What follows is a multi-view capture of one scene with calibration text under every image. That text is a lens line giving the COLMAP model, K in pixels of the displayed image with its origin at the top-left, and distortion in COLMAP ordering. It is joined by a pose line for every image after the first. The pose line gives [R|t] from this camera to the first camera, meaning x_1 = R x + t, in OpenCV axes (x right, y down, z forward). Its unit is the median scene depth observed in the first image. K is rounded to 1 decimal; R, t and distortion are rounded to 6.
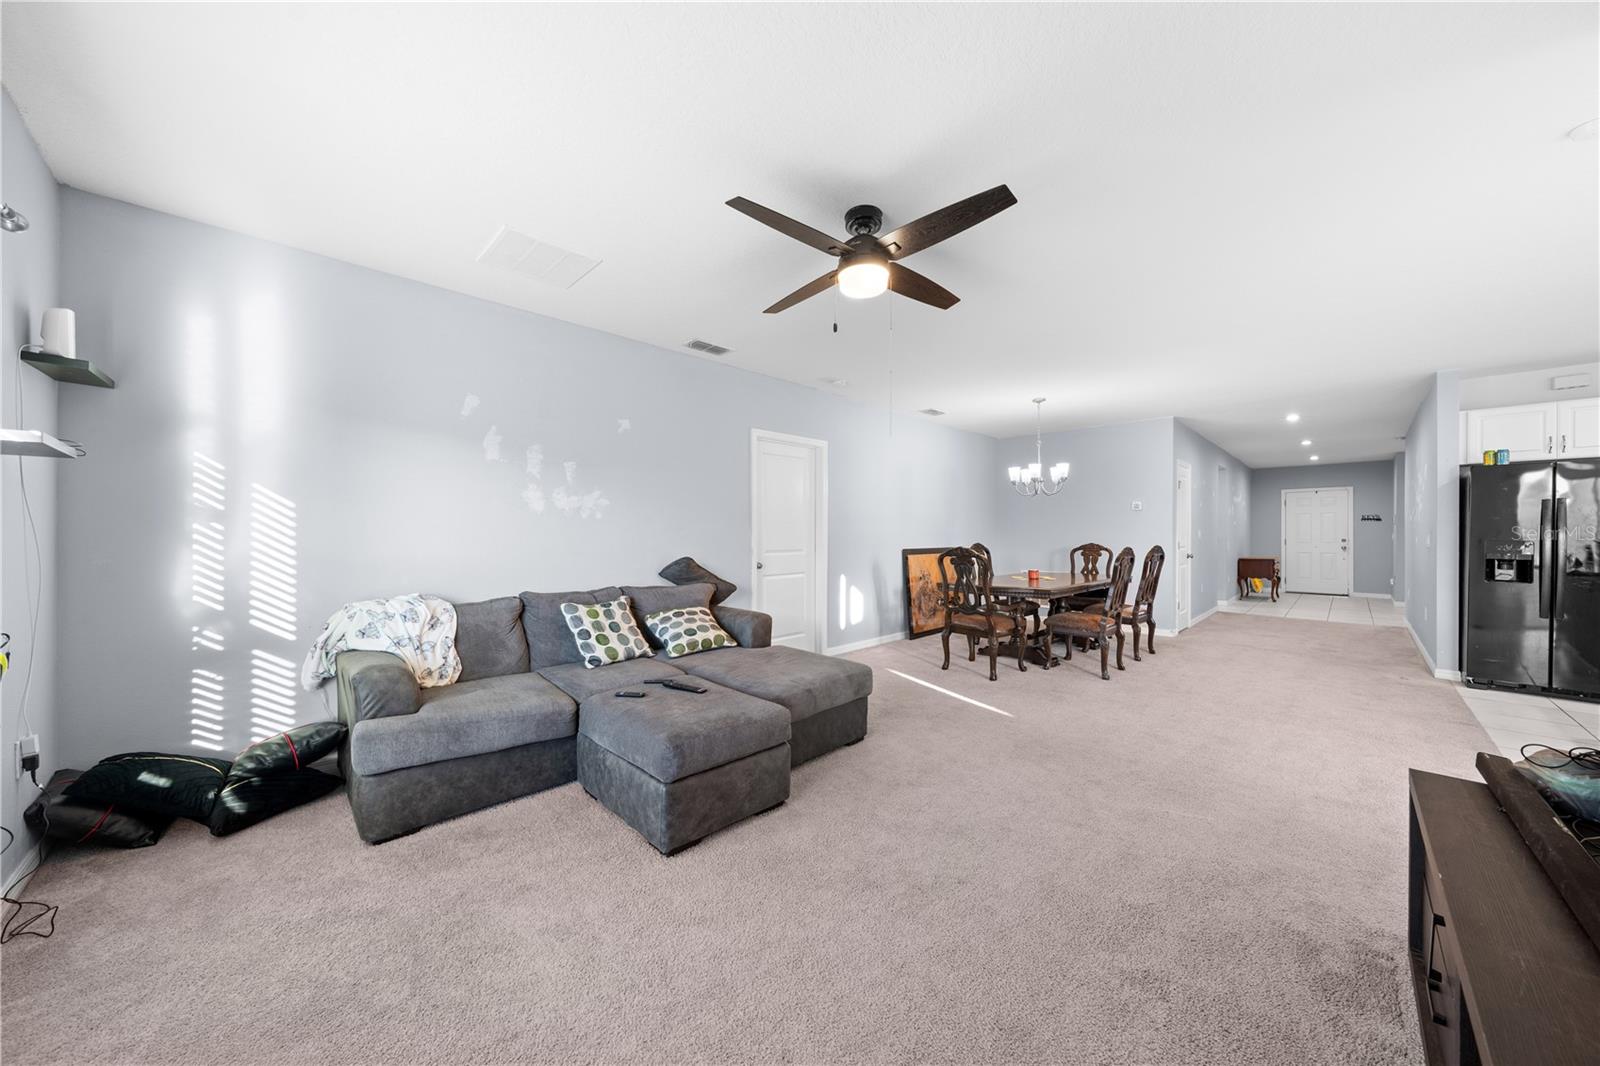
lens RADIAL K [[542.4, 0, 802.2], [0, 542.4, 534.1], [0, 0, 1]] dist [0.000174, -0.000065]
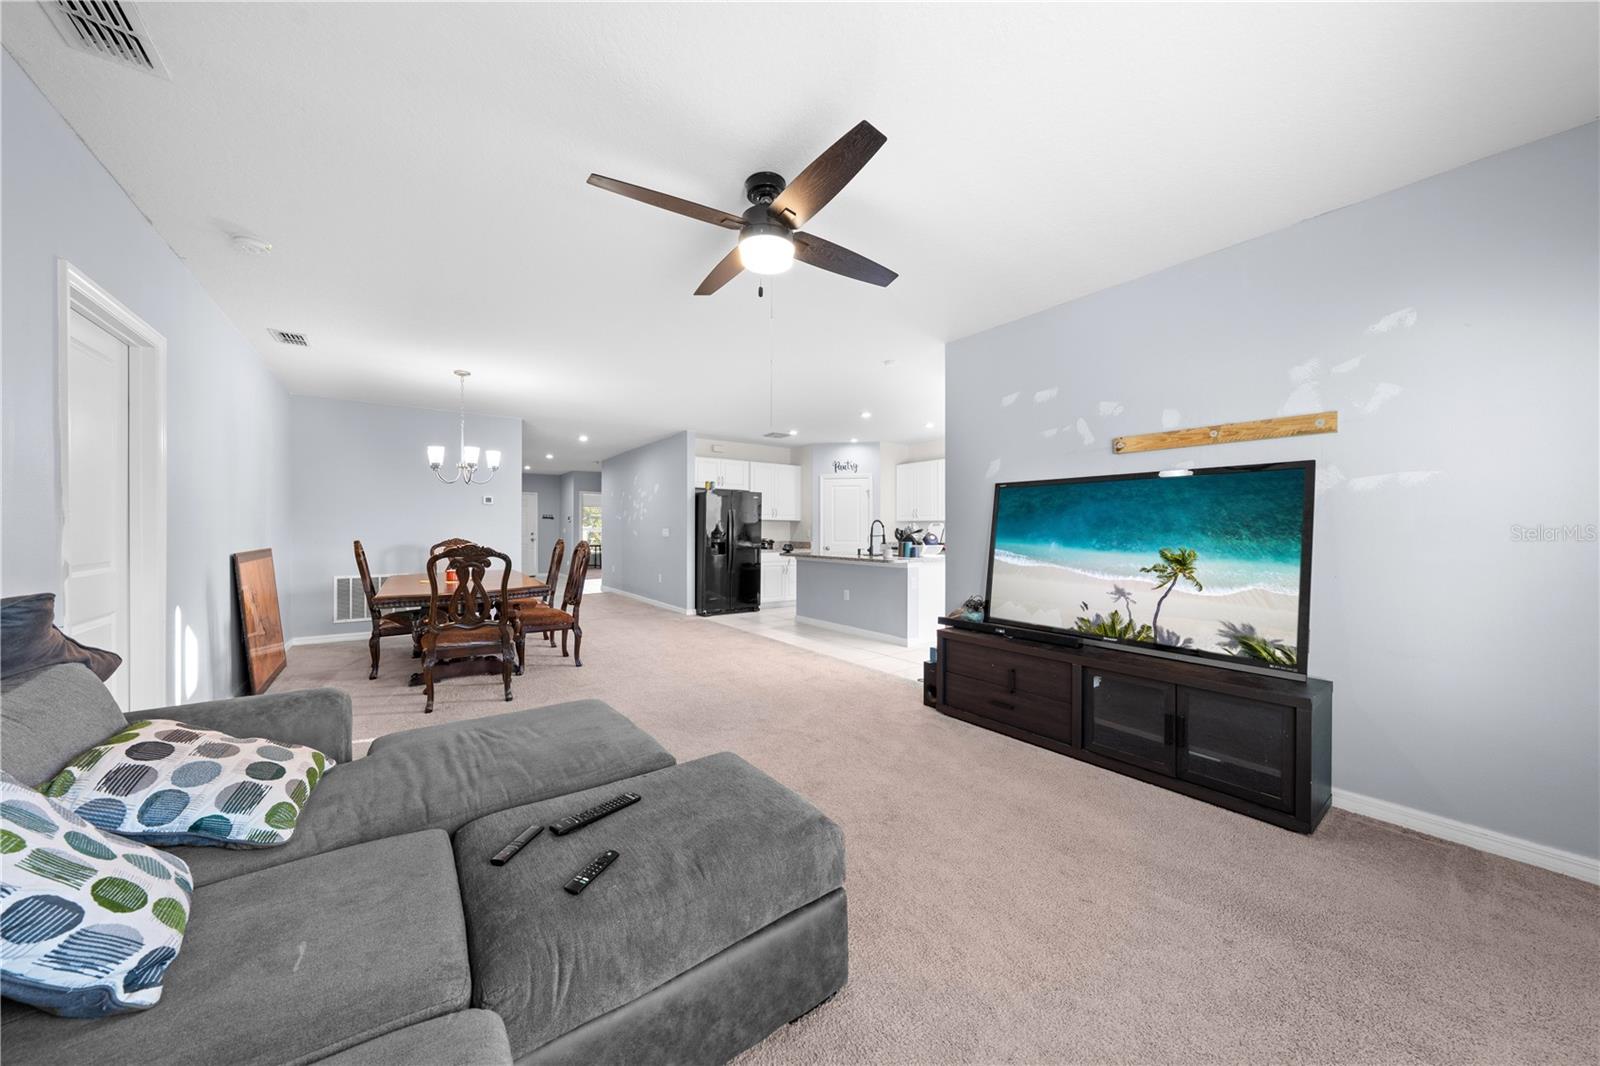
lens RADIAL K [[542.4, 0, 802.2], [0, 542.4, 534.1], [0, 0, 1]] dist [0.000174, -0.000065]
pose [[0.141661, -0.010190, 0.989863, -0.424630], [0.002209, 0.999948, 0.009977, 0.001370], [-0.989913, 0.000773, 0.141676, 0.428461]]
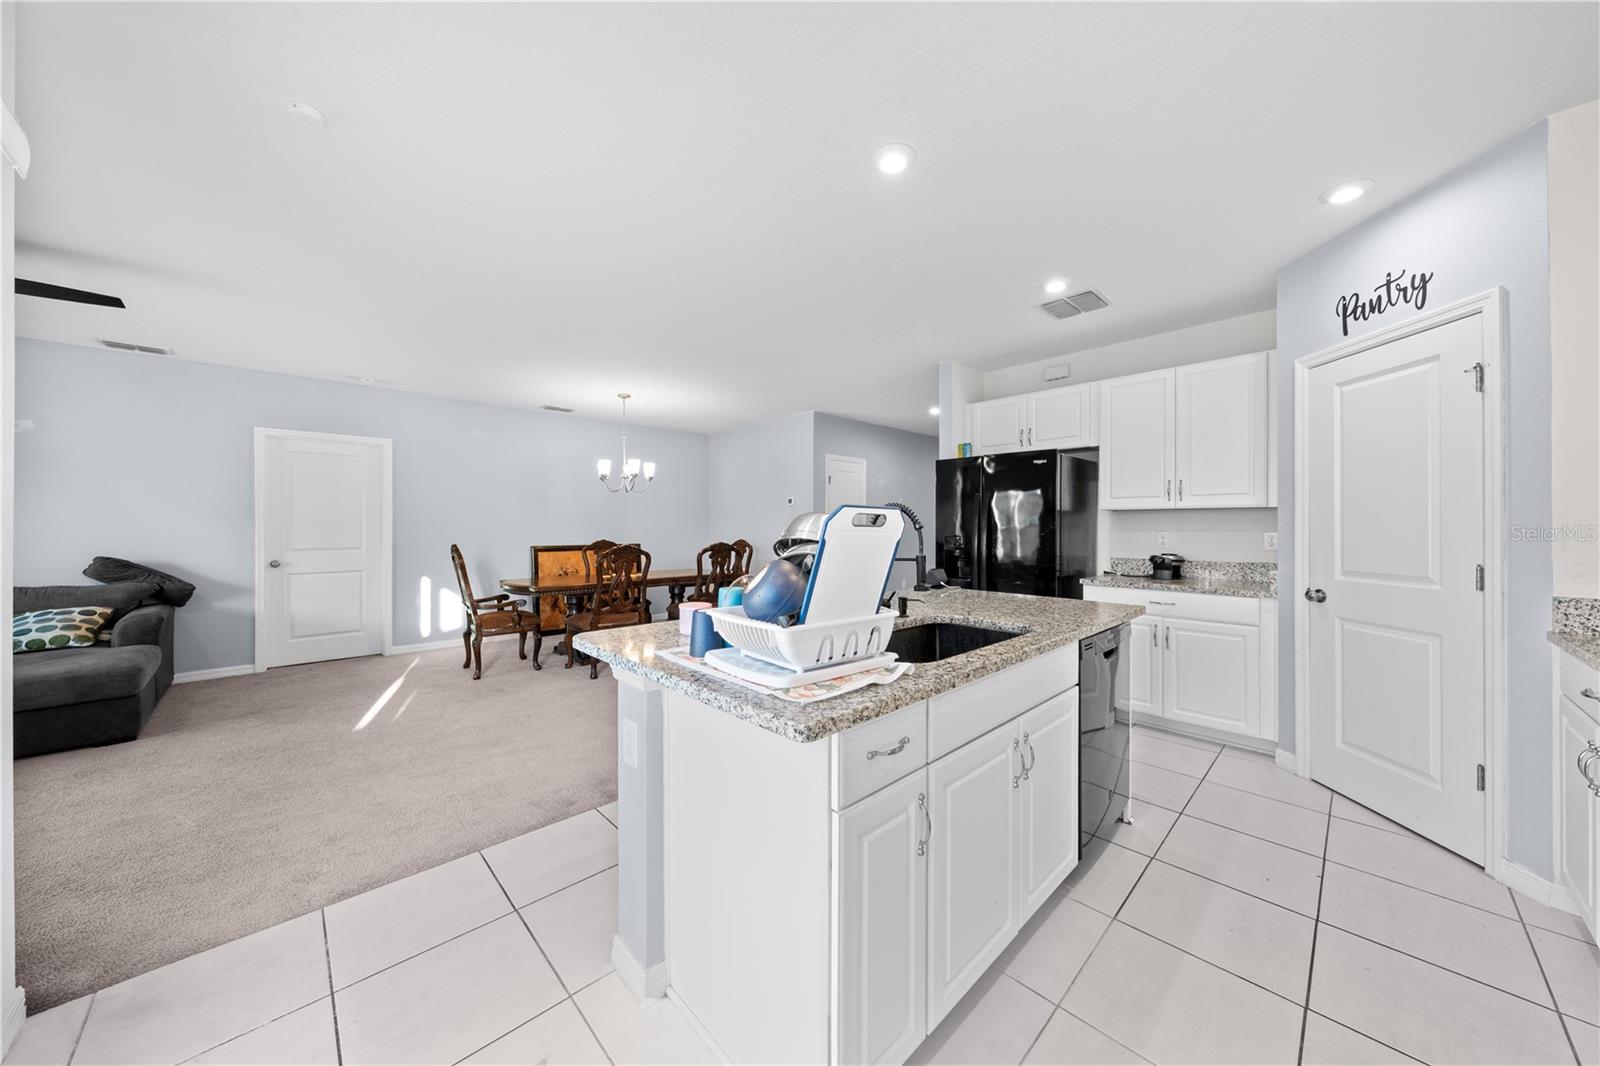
lens RADIAL K [[541.2, 0, 800.9], [0, 541.2, 523.8], [0, 0, 1]] dist [0.000499, 0.000015]
pose [[0.999835, -0.005267, -0.017370, 0.965427], [0.005094, 0.999937, -0.009985, -0.001289], [0.017421, 0.009895, 0.999799, 0.020729]]
